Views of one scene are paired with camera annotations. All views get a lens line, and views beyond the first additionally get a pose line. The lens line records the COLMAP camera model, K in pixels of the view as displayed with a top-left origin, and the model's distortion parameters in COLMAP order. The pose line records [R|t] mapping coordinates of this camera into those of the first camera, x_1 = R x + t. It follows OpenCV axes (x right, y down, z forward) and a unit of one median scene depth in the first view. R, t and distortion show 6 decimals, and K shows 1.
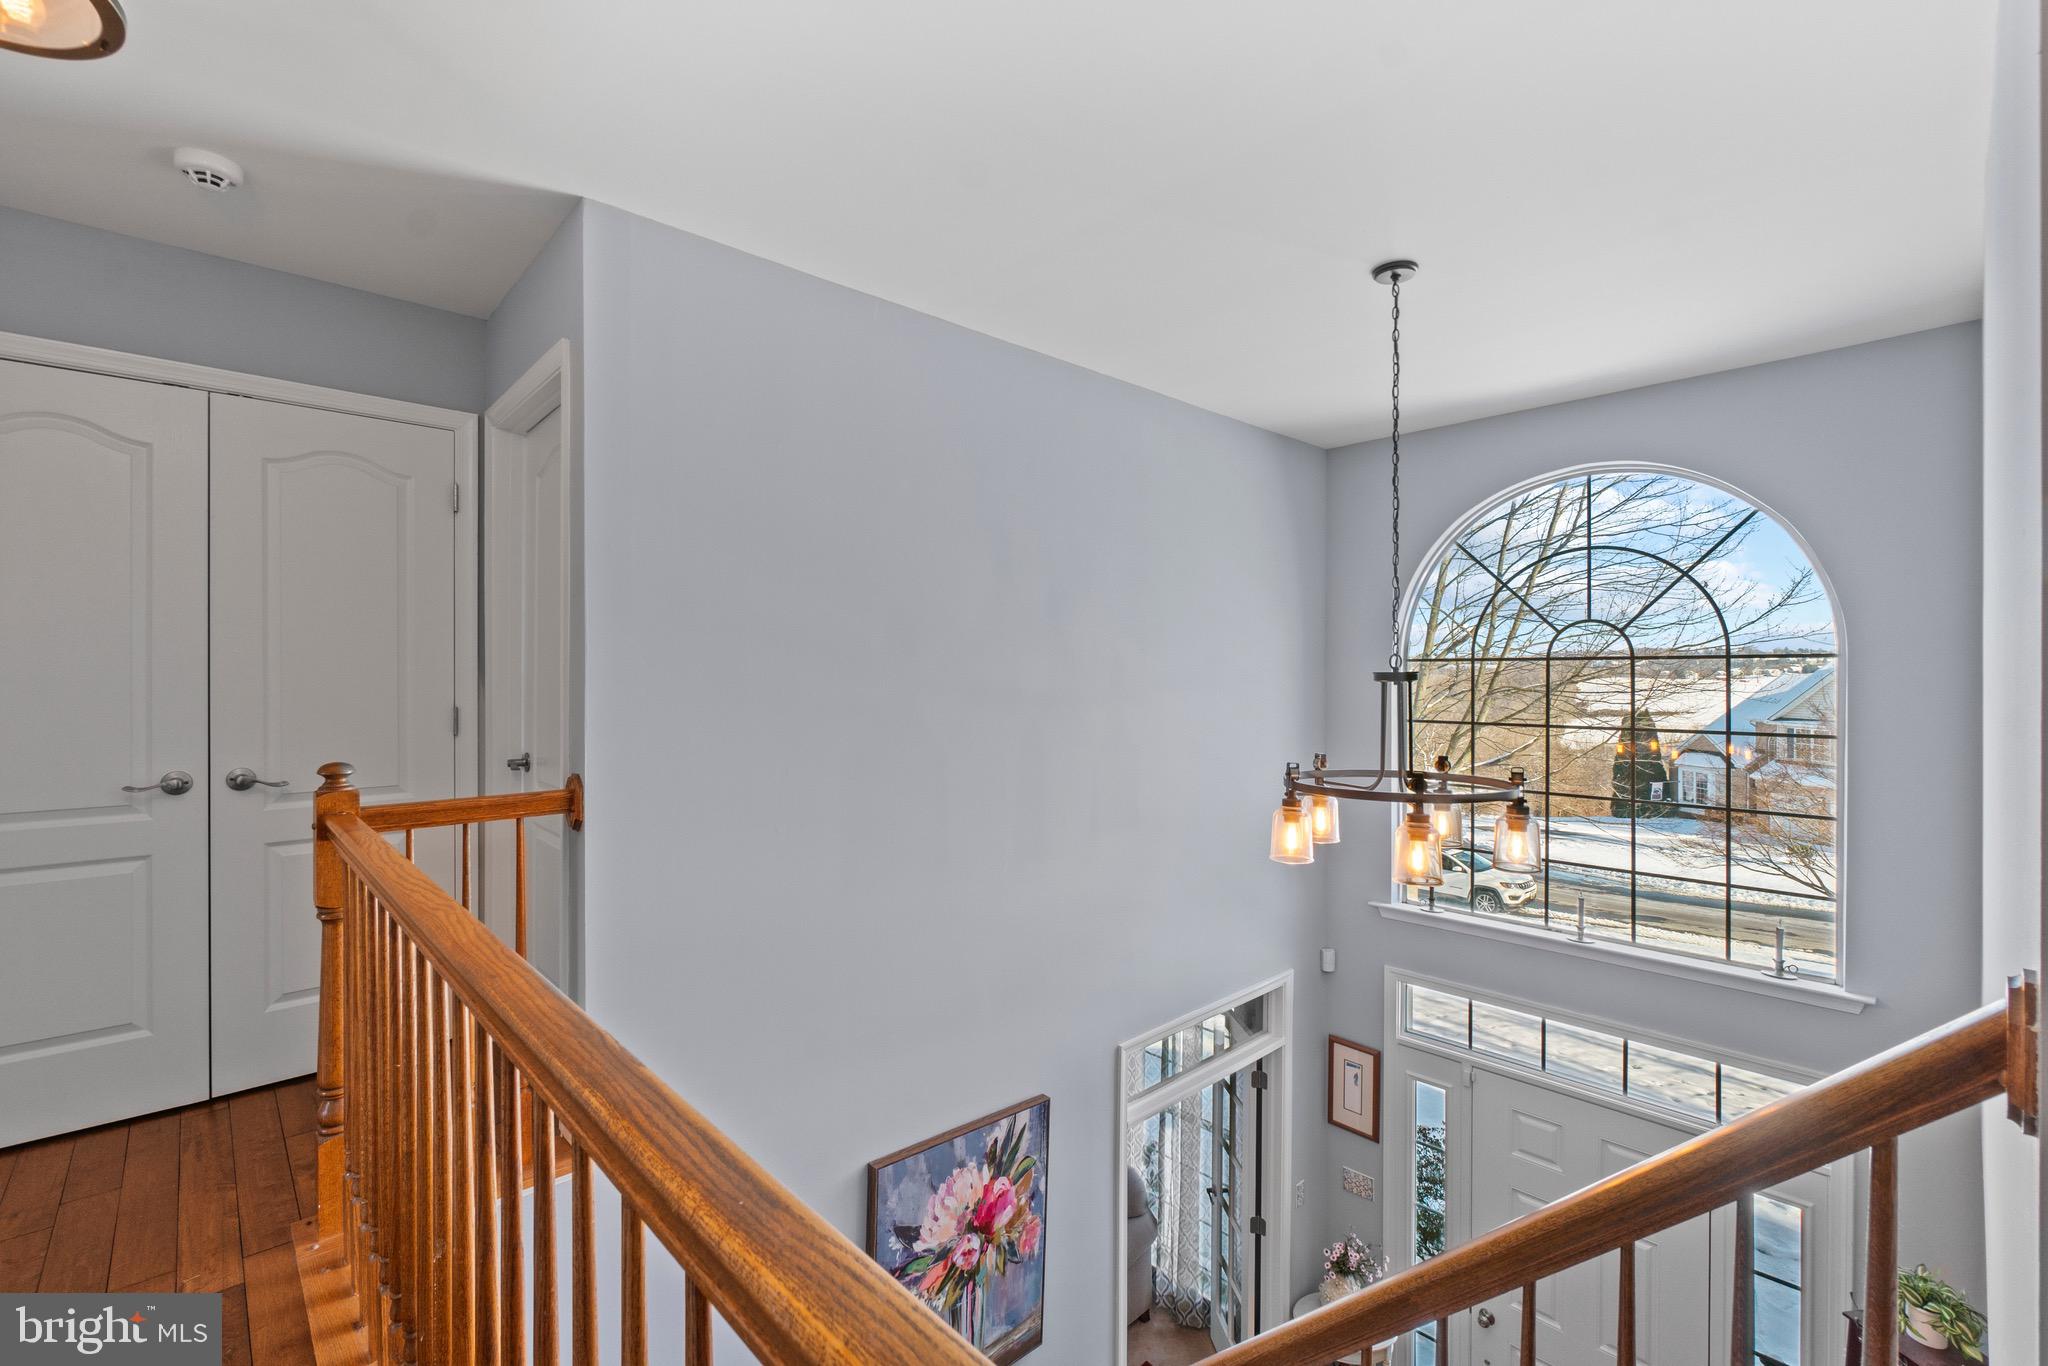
lens RADIAL K [[899.0, 0, 1014.2], [0, 899.0, 672.1], [0, 0, 1]] dist [-0.003465, -0.000324]
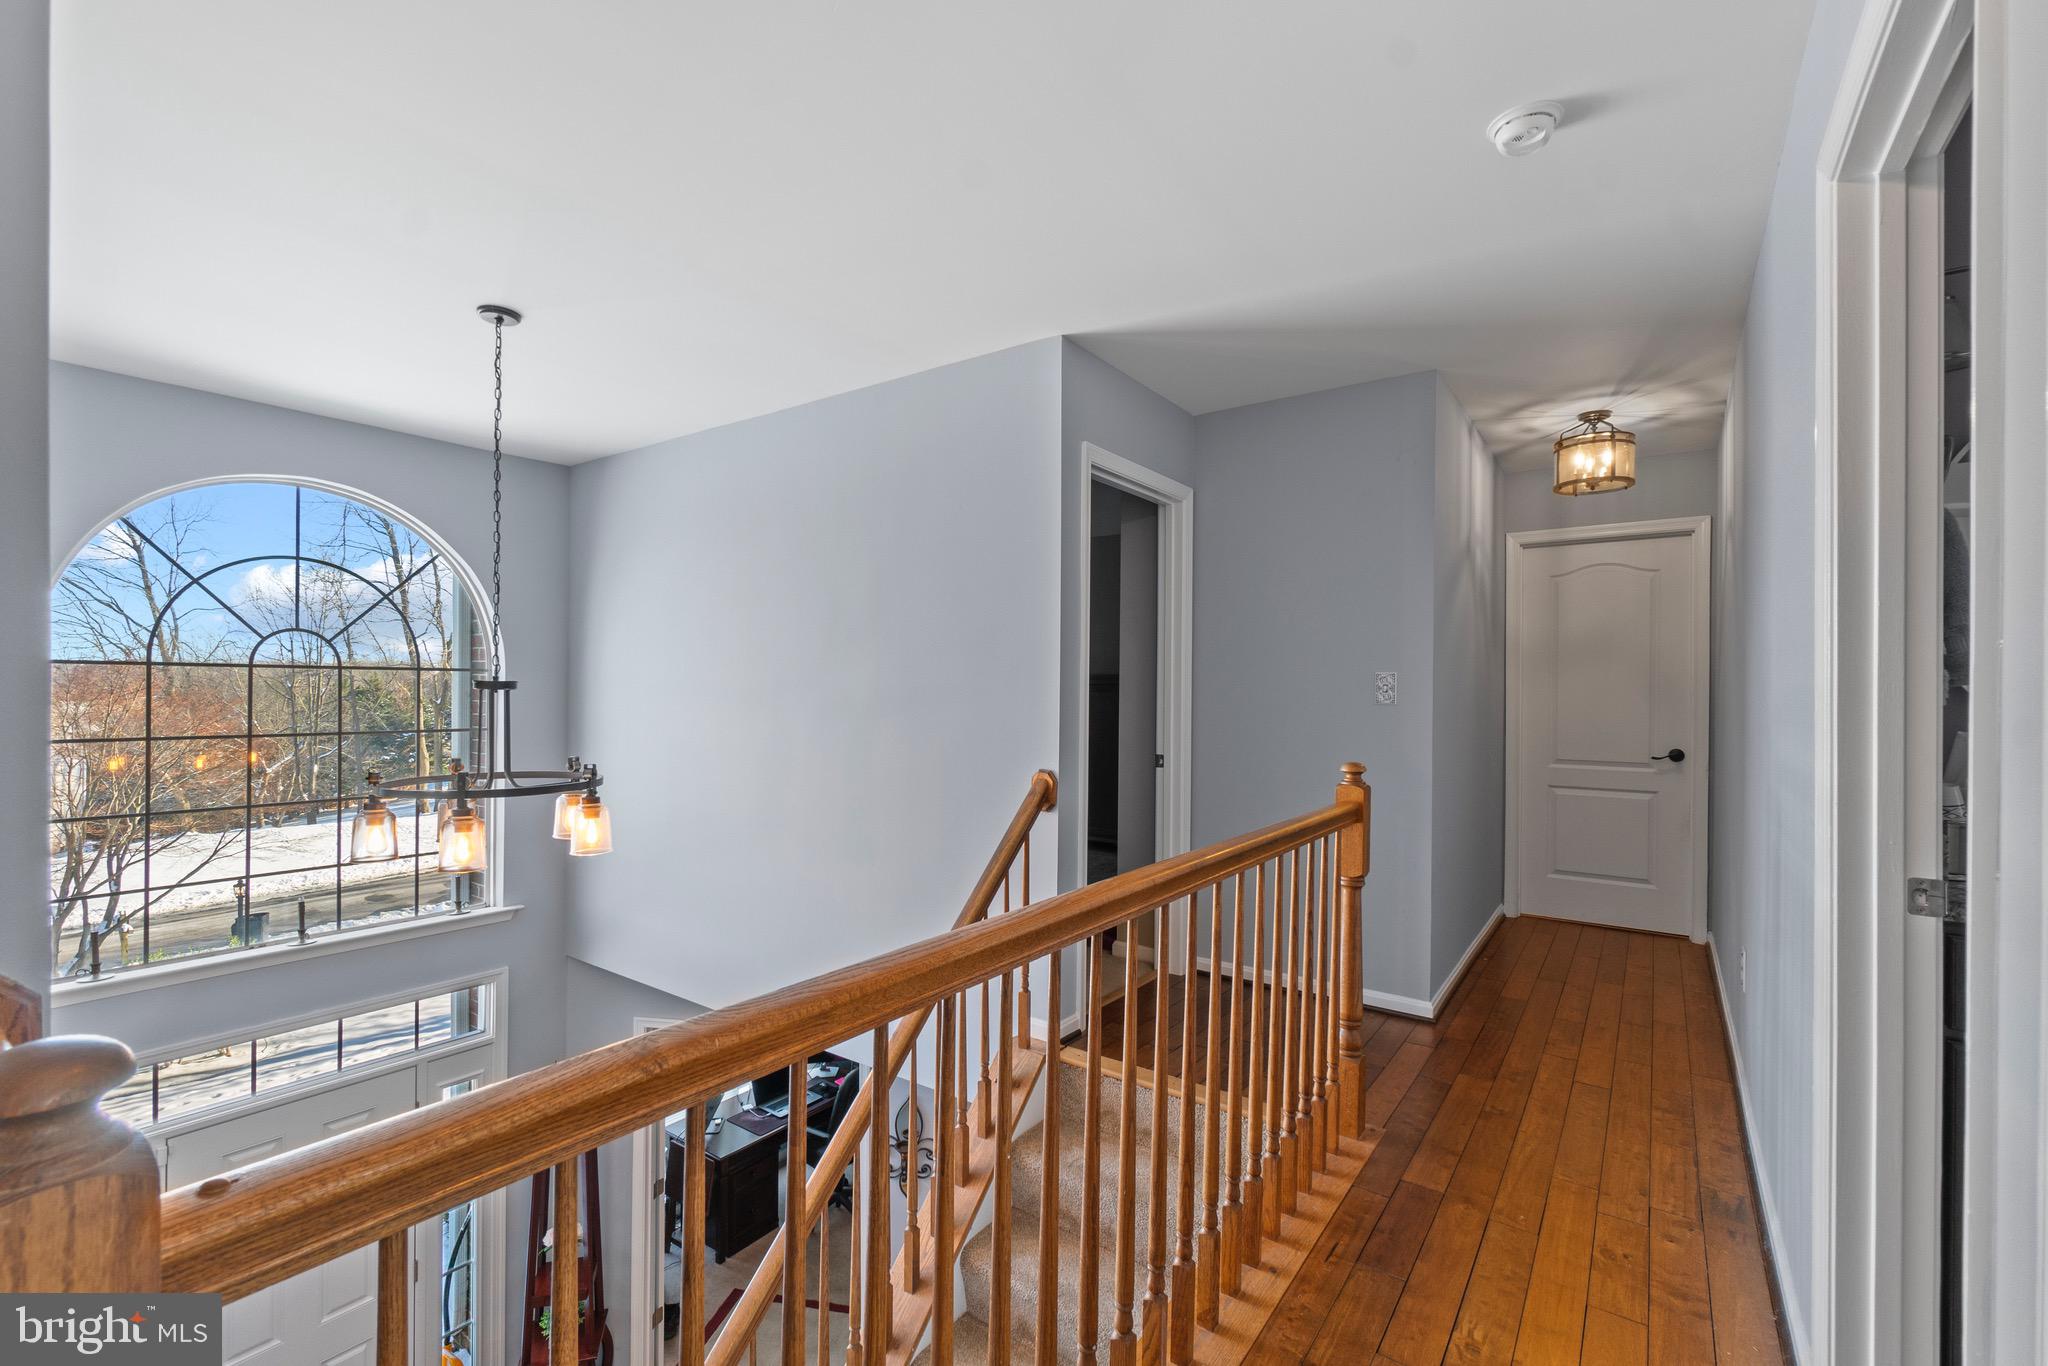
lens RADIAL K [[899.0, 0, 1020.4], [0, 899.0, 698.3], [0, 0, 1]] dist [-0.003465, -0.000324]
pose [[-0.201078, -0.010251, 0.979522, -0.528507], [-0.010923, 0.999907, 0.008222, 0.002790], [-0.979514, -0.009046, -0.201171, 0.406829]]
